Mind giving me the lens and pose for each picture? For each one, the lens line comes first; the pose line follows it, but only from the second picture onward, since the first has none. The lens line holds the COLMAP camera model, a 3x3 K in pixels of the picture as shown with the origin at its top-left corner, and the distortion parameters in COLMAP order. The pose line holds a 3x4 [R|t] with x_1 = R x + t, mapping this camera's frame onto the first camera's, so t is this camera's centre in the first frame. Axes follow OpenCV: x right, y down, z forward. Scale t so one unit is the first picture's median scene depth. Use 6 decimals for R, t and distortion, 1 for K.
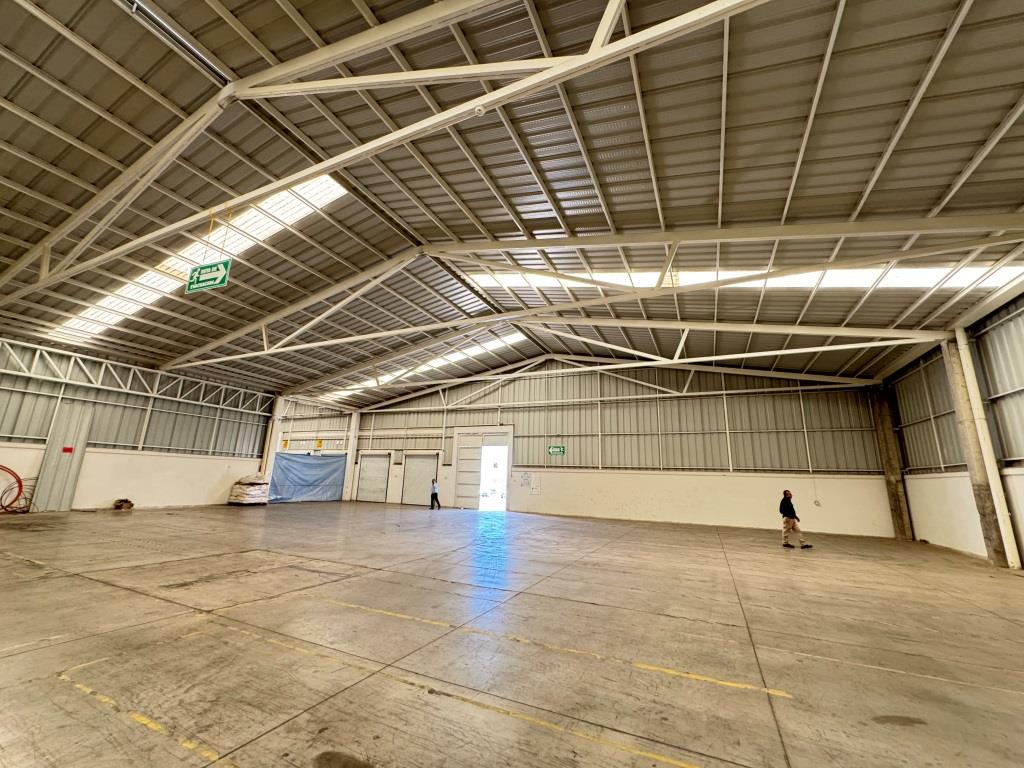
lens RADIAL K [[409.3, 0, 514.3], [0, 409.3, 381.5], [0, 0, 1]] dist [-0.001841, 0.000332]
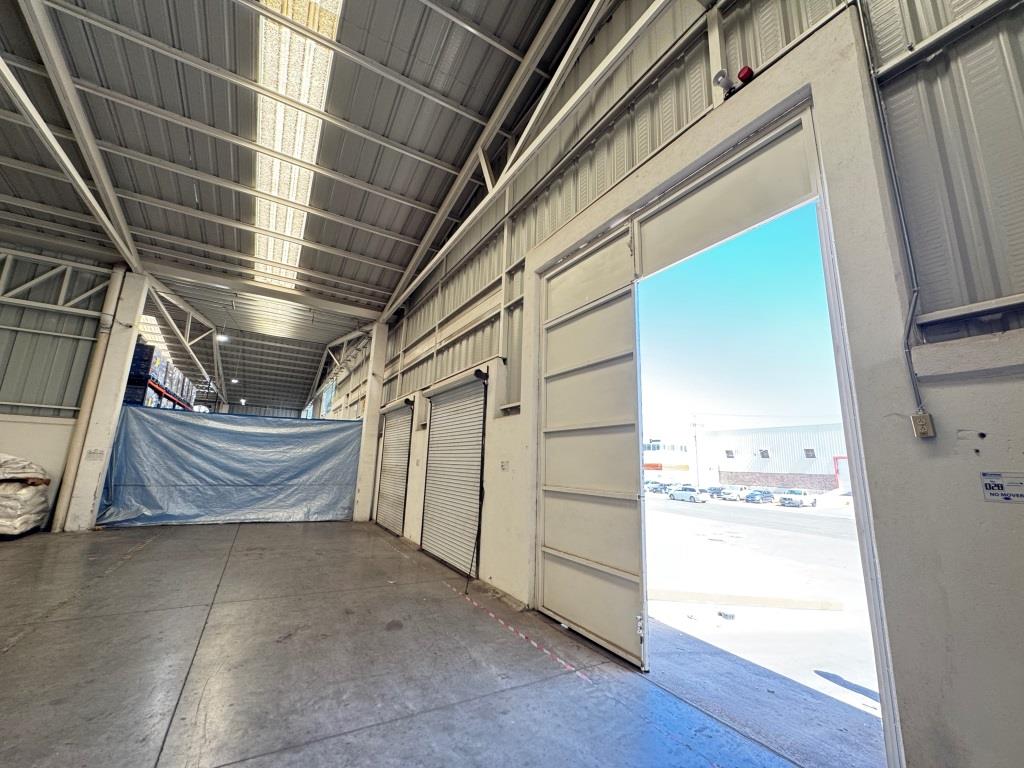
lens RADIAL K [[409.3, 0, 511.4], [0, 409.3, 383.9], [0, 0, 1]] dist [-0.001841, 0.000332]
pose [[0.828353, -0.115386, -0.548194, -0.030302], [0.124153, 0.992036, -0.021205, 0.192902], [0.546276, -0.050495, 0.836082, 0.799349]]
